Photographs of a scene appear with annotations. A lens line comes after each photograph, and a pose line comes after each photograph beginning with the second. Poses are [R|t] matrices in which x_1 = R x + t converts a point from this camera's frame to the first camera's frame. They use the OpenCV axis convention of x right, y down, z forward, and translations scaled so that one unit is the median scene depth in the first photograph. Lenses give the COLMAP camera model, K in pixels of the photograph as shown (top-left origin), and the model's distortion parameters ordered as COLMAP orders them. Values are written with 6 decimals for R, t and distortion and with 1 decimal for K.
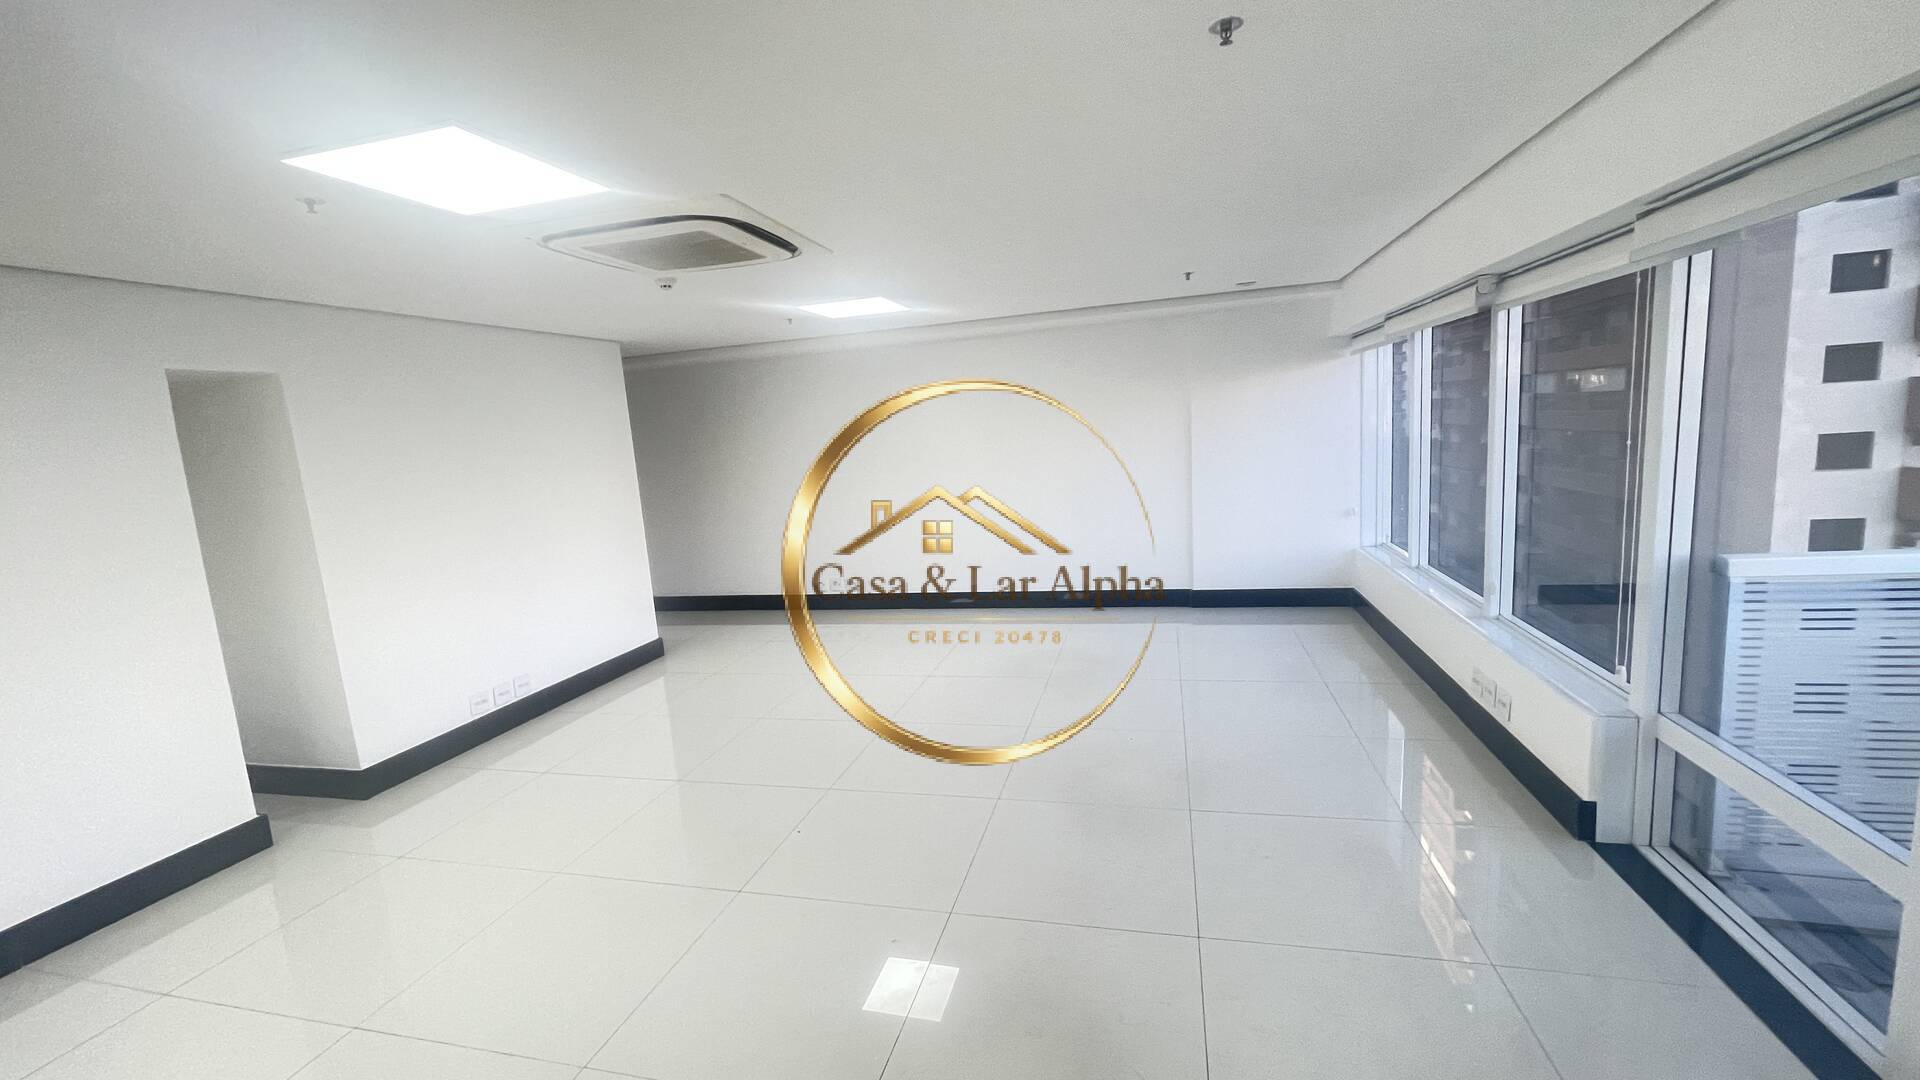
lens RADIAL K [[767.9, 0, 960.0], [0, 767.9, 540.0], [0, 0, 1]] dist [0.002457, 0.000124]
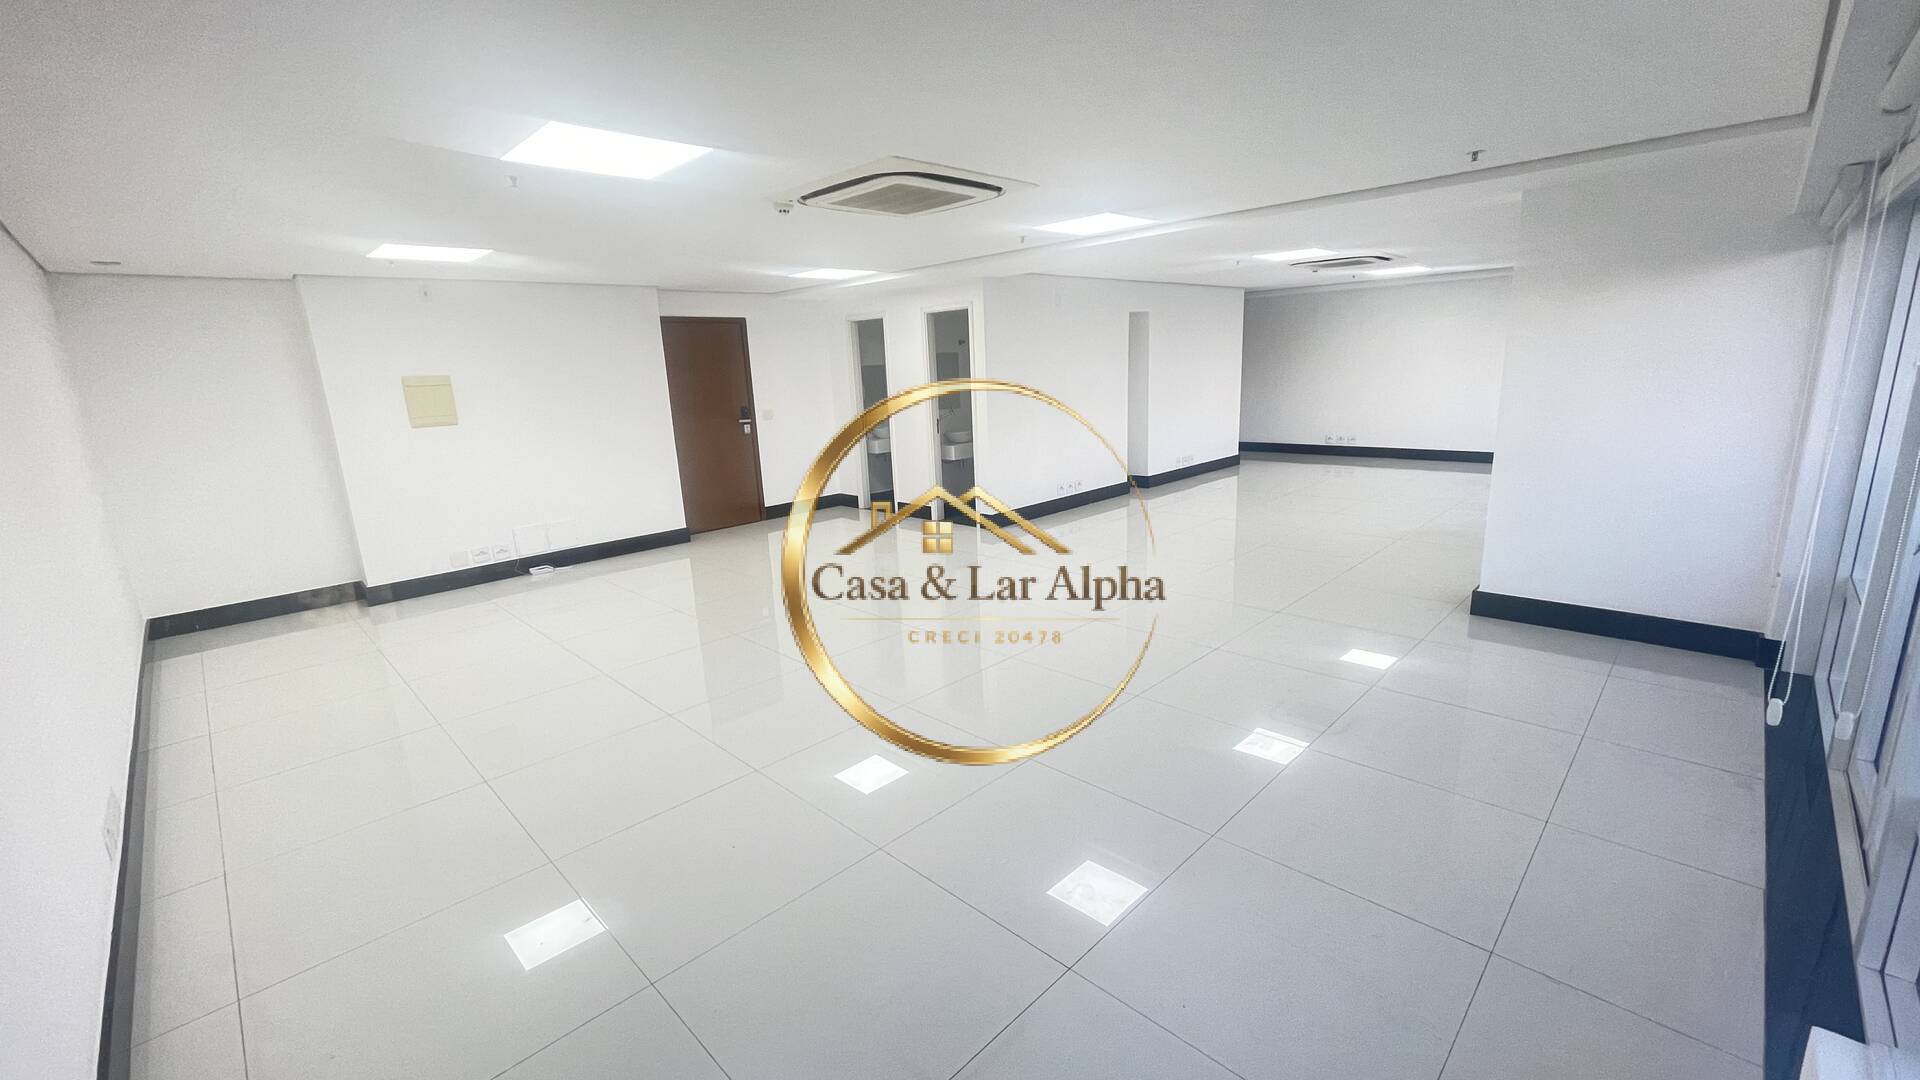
lens RADIAL K [[767.9, 0, 960.0], [0, 767.9, 540.0], [0, 0, 1]] dist [0.002457, 0.000124]
pose [[0.864684, 0.141498, -0.481975, -0.069383], [-0.088758, 0.987446, 0.130658, 0.180063], [0.494413, -0.070198, 0.866388, -1.112002]]
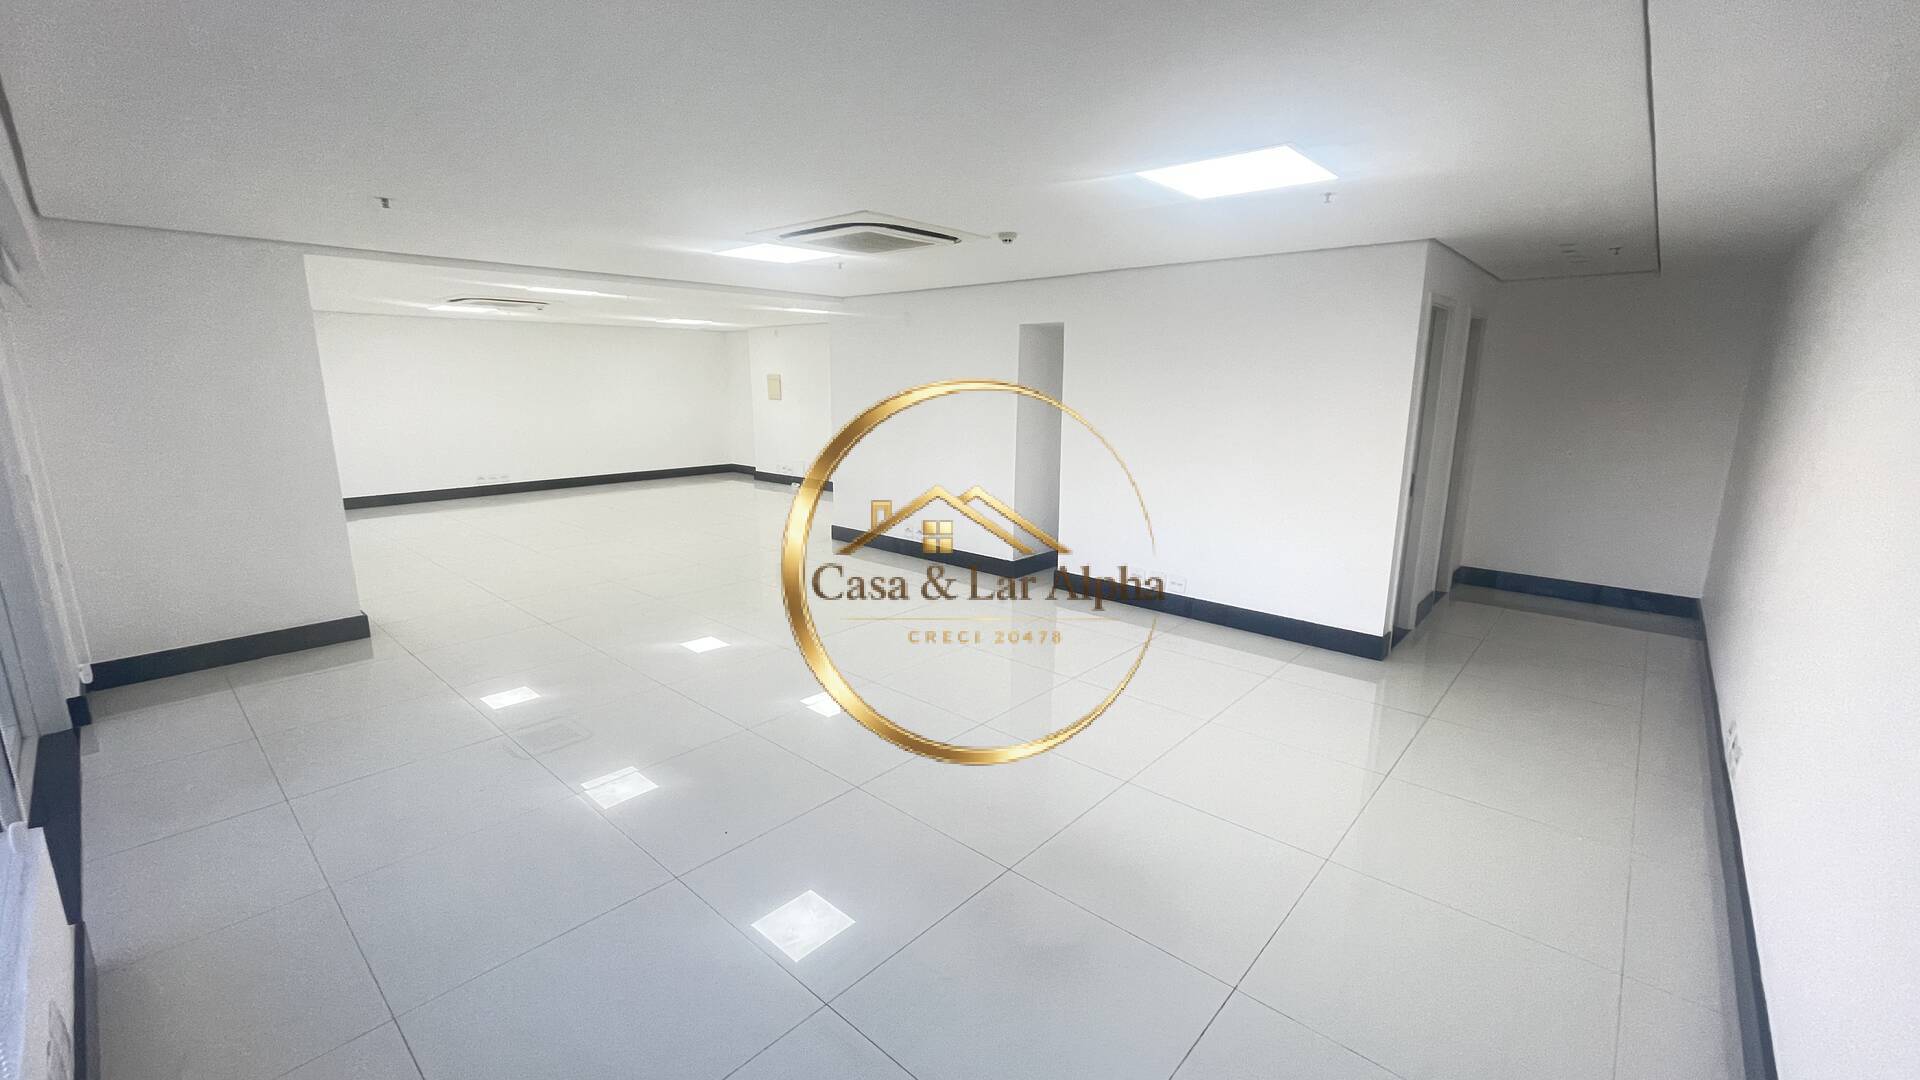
lens RADIAL K [[783.4, 0, 970.5], [0, 783.4, 541.7], [0, 0, 1]] dist [0.001254, 0.000175]
pose [[-0.448713, 0.254916, -0.856548, 0.527137], [-0.103138, 0.937279, 0.332972, -0.219863], [0.887705, 0.237751, -0.394278, 1.125817]]
